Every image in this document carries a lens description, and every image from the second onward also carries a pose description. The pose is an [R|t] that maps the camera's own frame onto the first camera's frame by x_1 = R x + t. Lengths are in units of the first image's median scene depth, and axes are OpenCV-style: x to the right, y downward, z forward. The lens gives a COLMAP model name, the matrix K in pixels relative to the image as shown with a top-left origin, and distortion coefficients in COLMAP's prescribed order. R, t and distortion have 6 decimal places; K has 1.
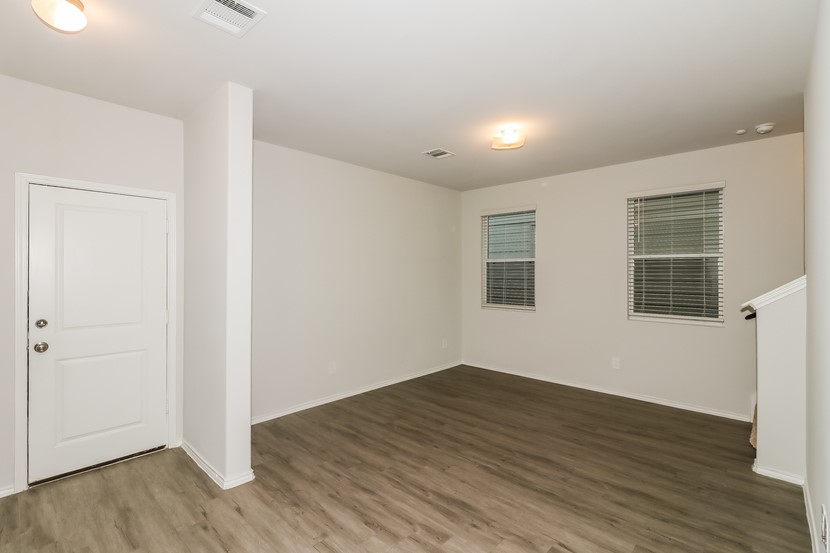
lens RADIAL K [[390.1, 0, 406.1], [0, 390.1, 260.1], [0, 0, 1]] dist [0.000725, -0.000005]
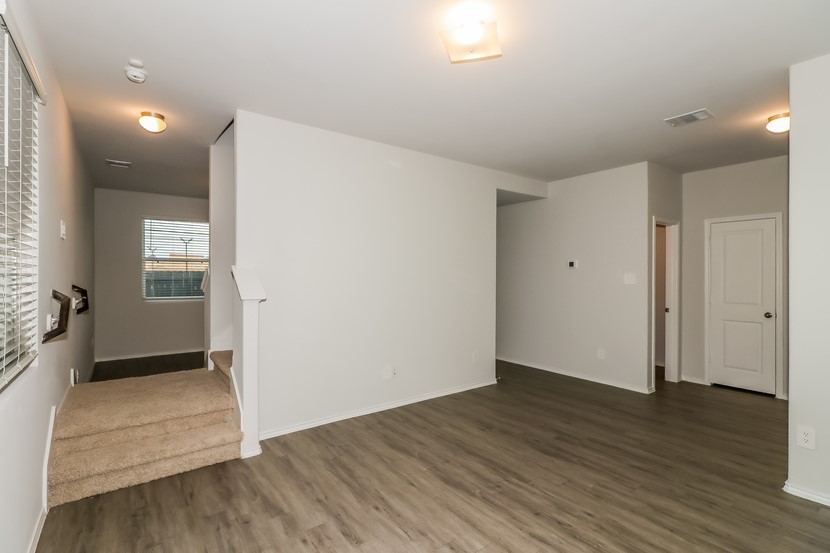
lens RADIAL K [[390.7, 0, 415.0], [0, 390.7, 276.5], [0, 0, 1]] dist [0.000150, -0.000005]
pose [[-0.986720, -0.000261, 0.162433, 0.302622], [-0.004140, 0.999714, -0.023542, 0.081877], [-0.162380, -0.023902, -0.986439, 1.963661]]
